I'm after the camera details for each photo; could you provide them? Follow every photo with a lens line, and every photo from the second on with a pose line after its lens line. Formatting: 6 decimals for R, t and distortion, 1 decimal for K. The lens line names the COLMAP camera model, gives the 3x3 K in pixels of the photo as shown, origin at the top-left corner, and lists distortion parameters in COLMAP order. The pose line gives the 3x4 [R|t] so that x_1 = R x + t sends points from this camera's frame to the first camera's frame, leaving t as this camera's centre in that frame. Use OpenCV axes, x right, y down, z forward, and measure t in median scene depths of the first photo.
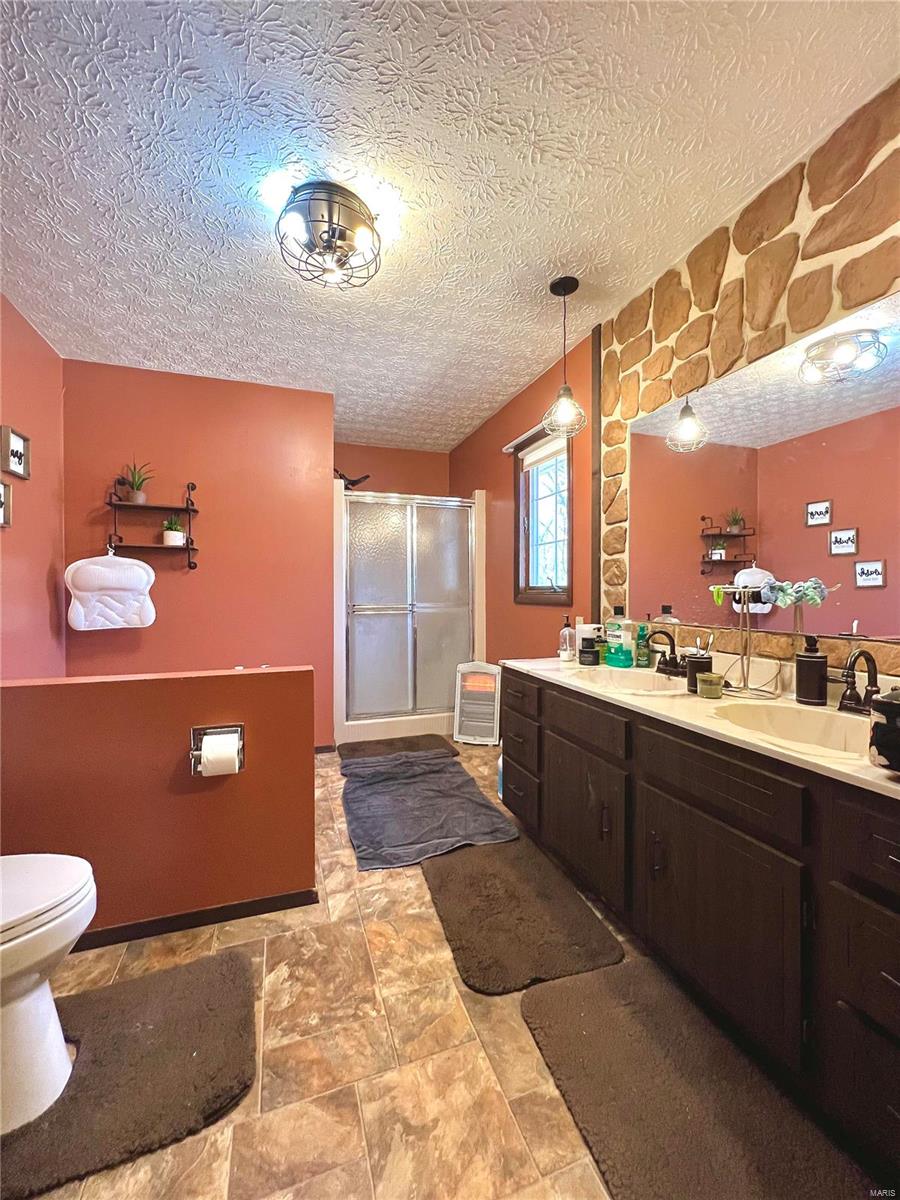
lens RADIAL K [[481.4, 0, 452.4], [0, 481.4, 599.7], [0, 0, 1]] dist [-0.000872, -0.000556]
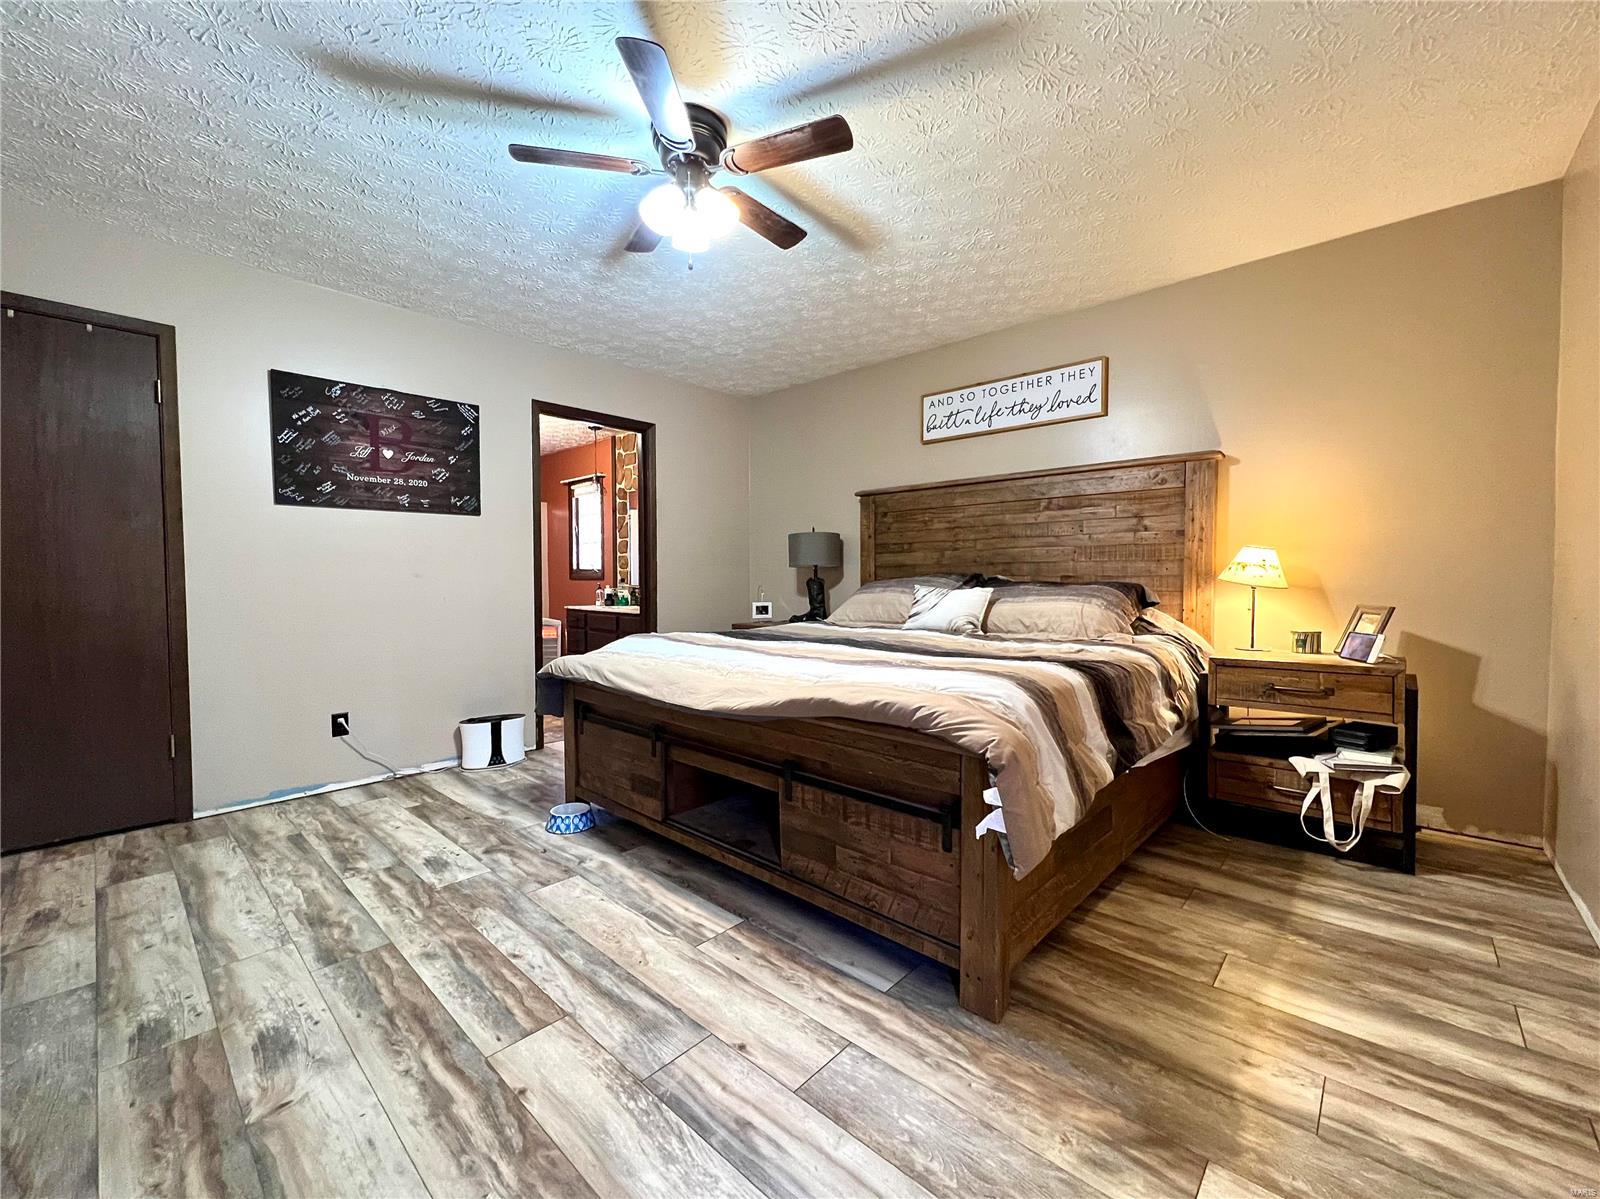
lens RADIAL K [[641.9, 0, 802.0], [0, 641.9, 599.6], [0, 0, 1]] dist [-0.000872, -0.000556]
pose [[0.880281, -0.016209, 0.474175, -0.280308], [0.006287, 0.999727, 0.022502, 0.044050], [-0.474411, -0.016827, 0.880143, -1.710489]]
